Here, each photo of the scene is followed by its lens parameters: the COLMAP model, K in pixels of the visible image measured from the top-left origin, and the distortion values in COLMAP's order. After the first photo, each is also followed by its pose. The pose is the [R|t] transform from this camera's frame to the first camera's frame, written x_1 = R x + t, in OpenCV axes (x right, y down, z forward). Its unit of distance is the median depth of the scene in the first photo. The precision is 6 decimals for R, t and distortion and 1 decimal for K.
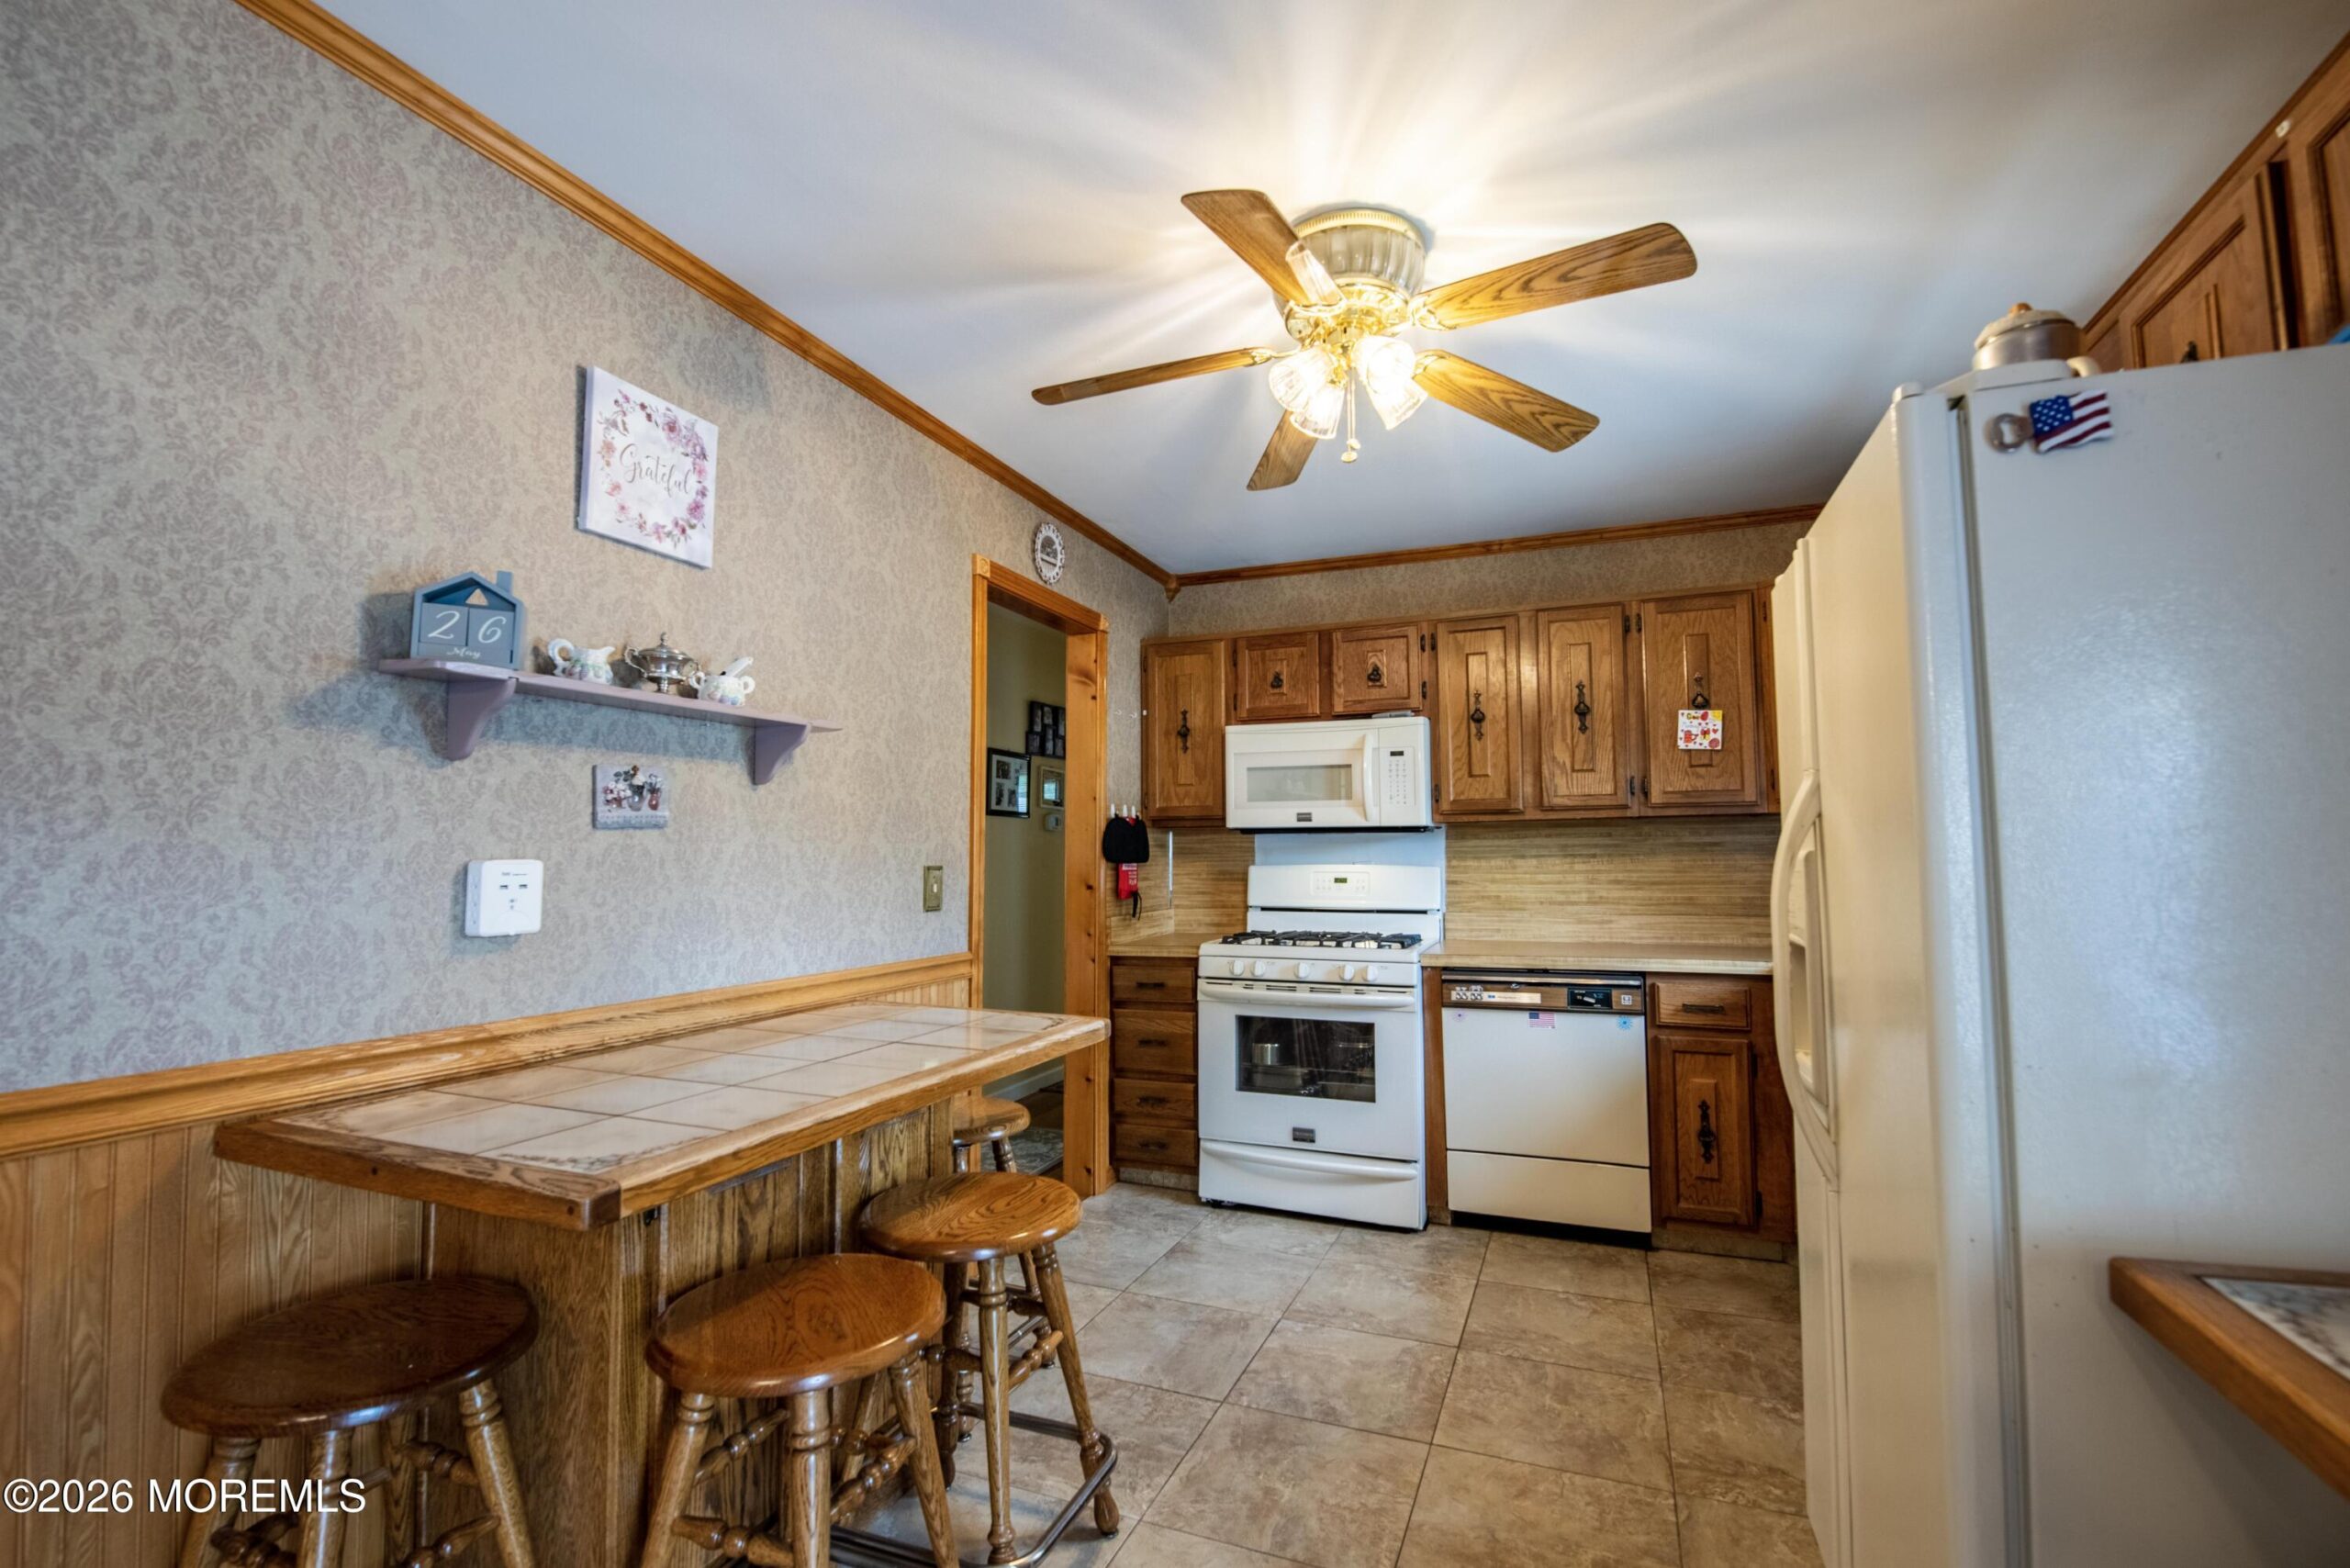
lens RADIAL K [[1044.8, 0, 1181.7], [0, 1044.8, 789.2], [0, 0, 1]] dist [0.011355, -0.014683]
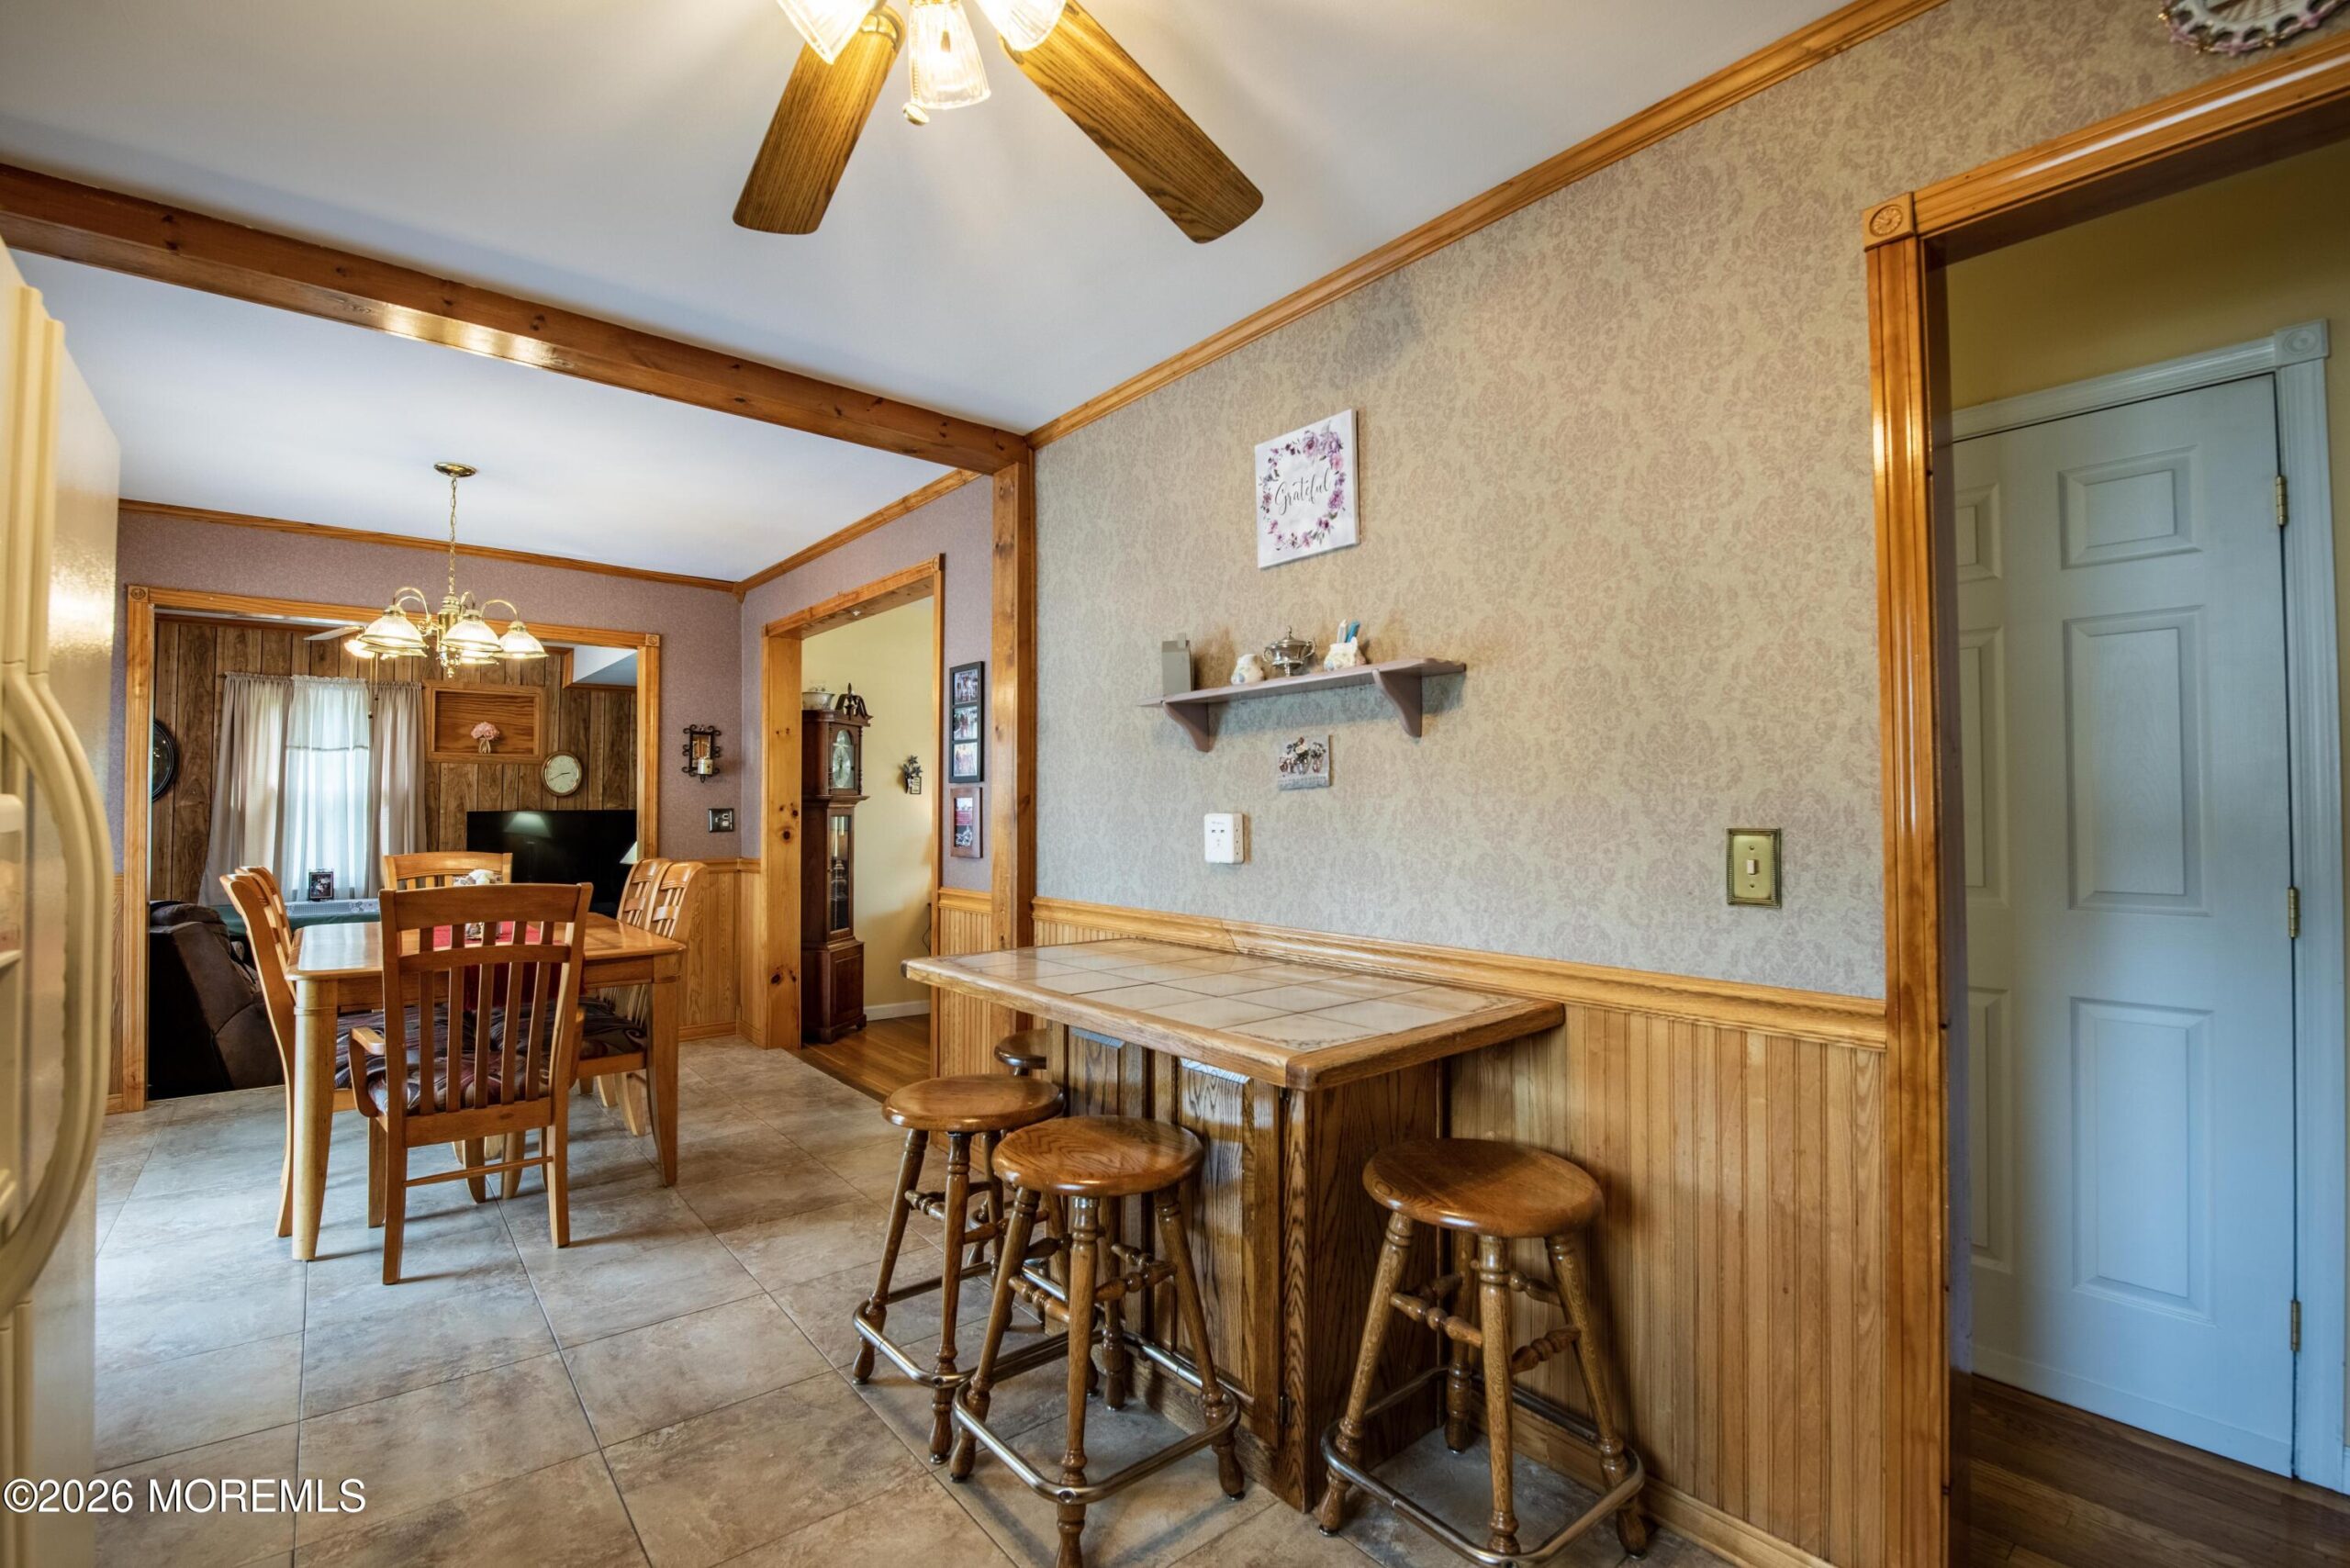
lens RADIAL K [[999.7, 0, 1179.7], [0, 999.7, 768.0], [0, 0, 1]] dist [-0.016741, -0.006311]
pose [[-0.475890, -0.024825, -0.879154, 0.327512], [0.063890, 0.995985, -0.062708, 0.044402], [0.877181, -0.086012, -0.472393, 0.807871]]
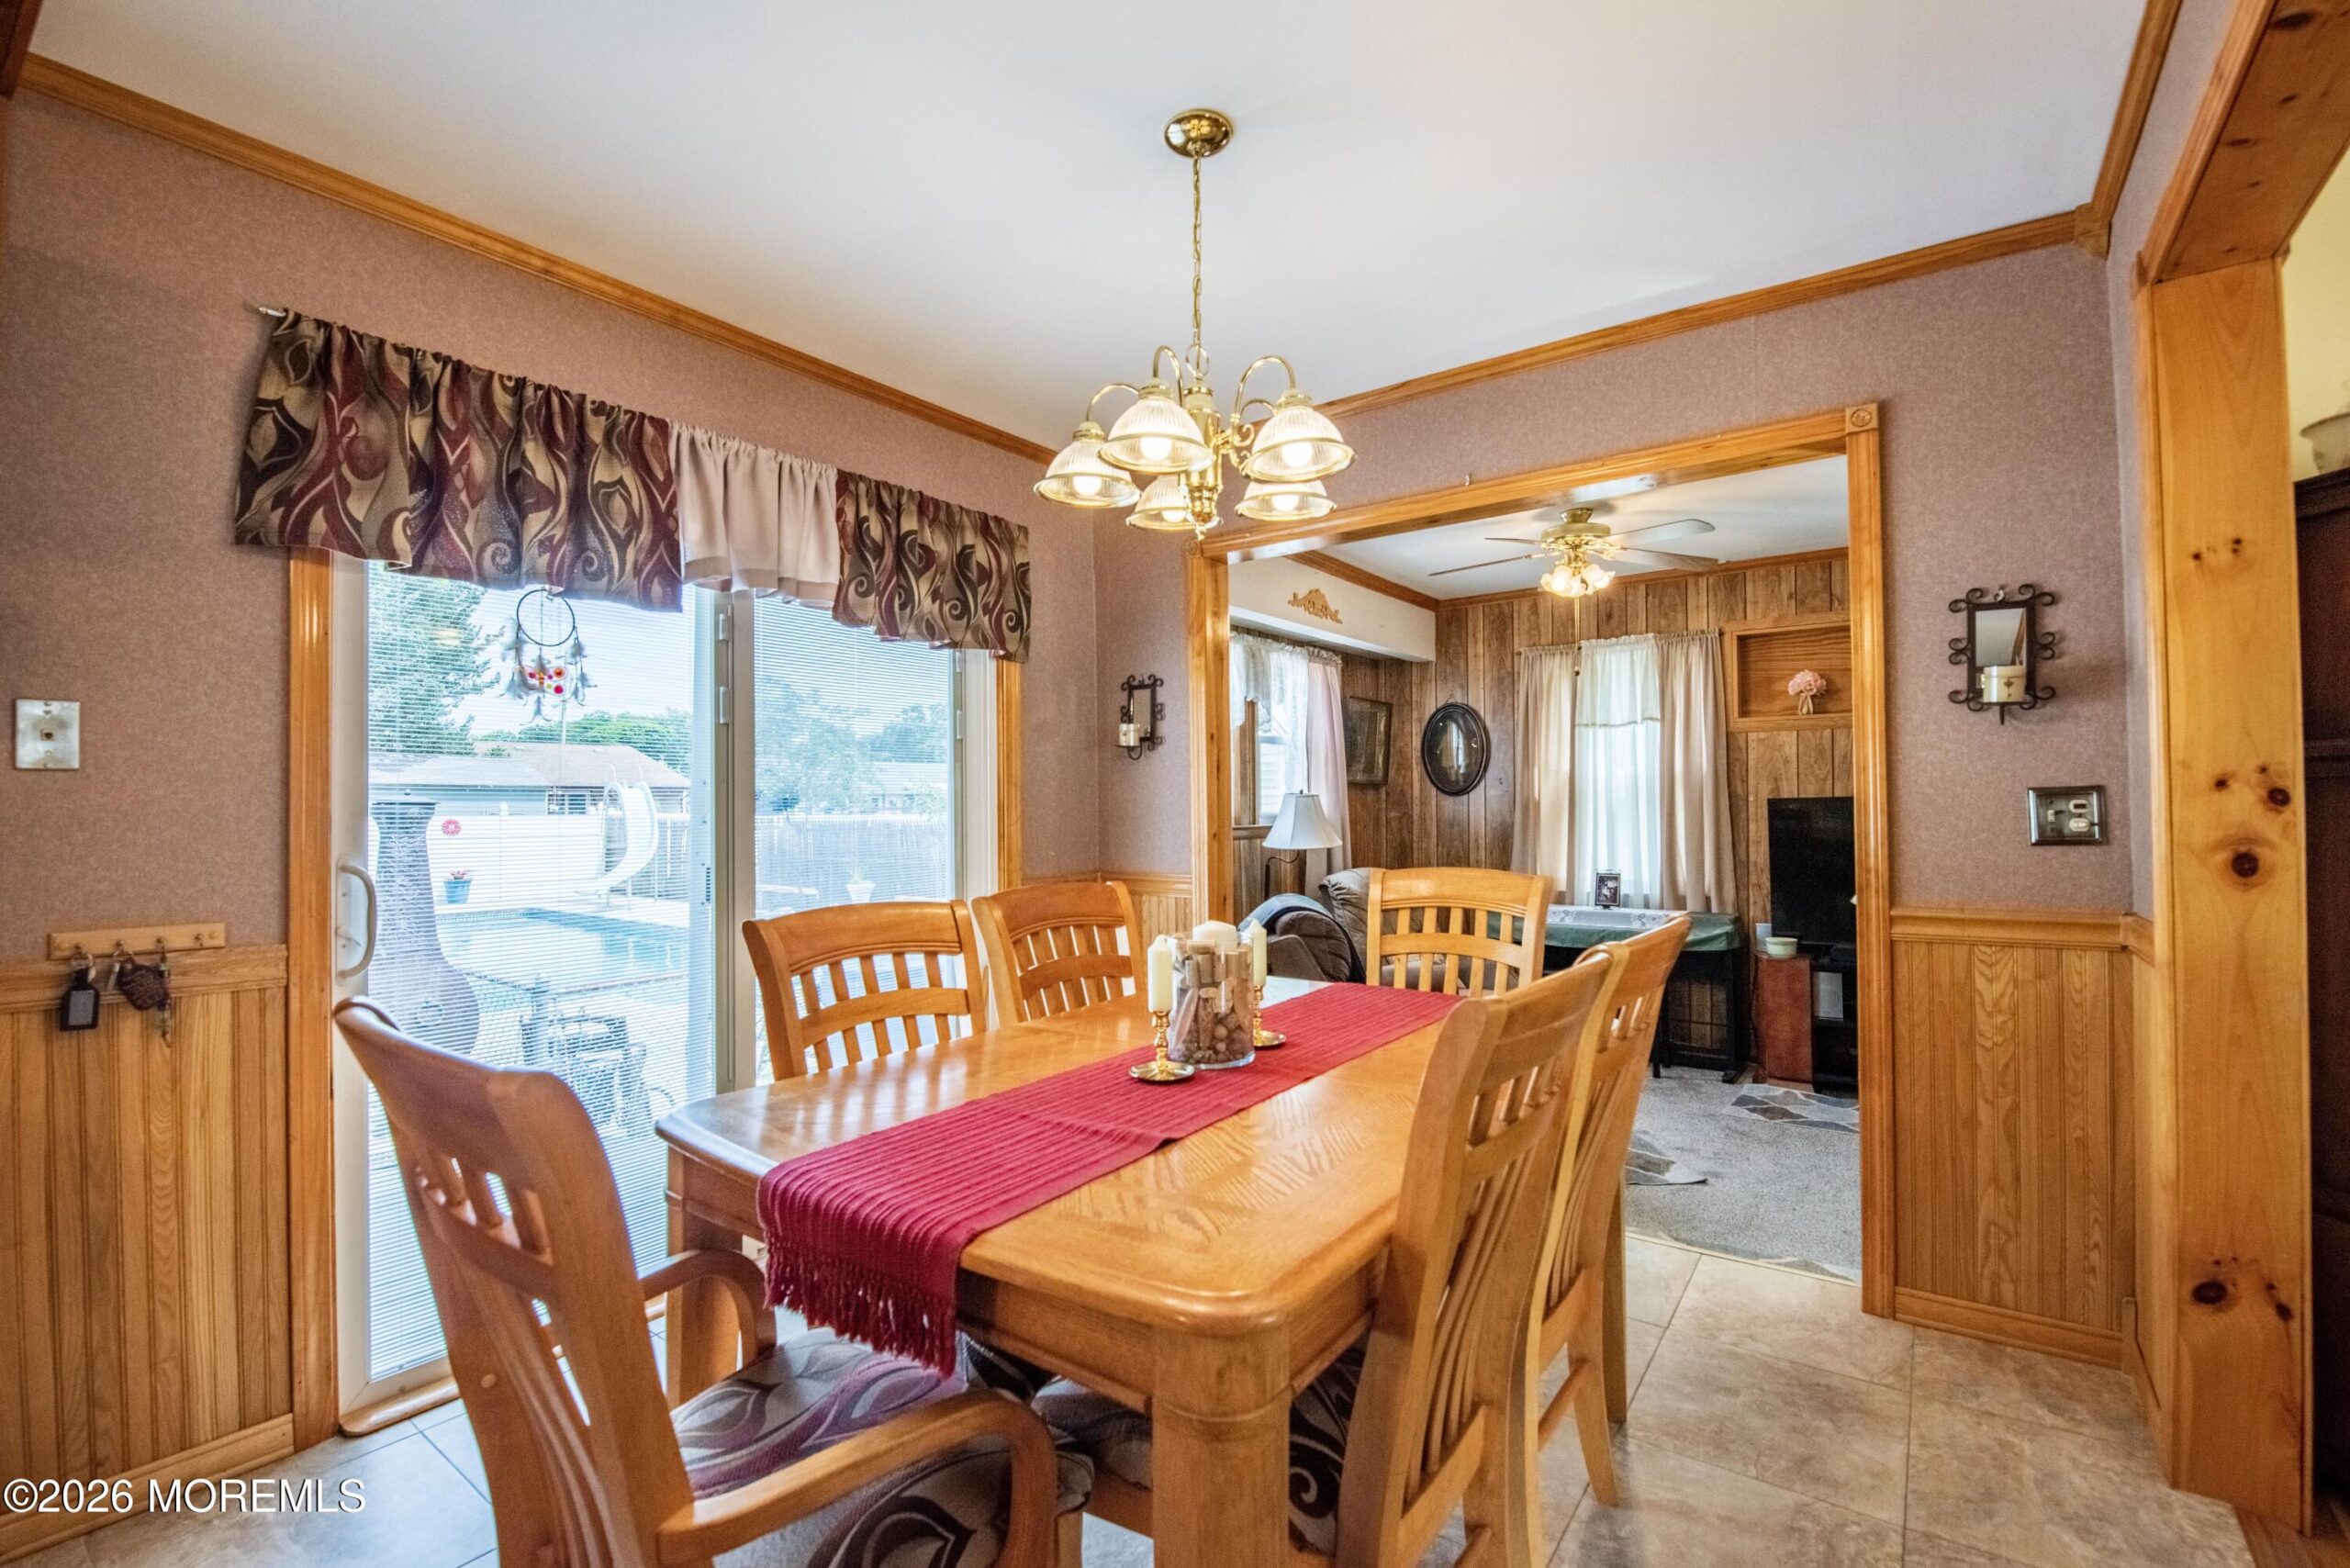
lens RADIAL K [[1029.1, 0, 1166.4], [0, 1029.1, 789.8], [0, 0, 1]] dist [0.000587, -0.009086]
pose [[-0.964623, 0.014845, 0.263215, -0.324854], [-0.006050, 0.996904, -0.078397, 0.019585], [-0.263564, -0.077216, -0.961547, 0.202763]]
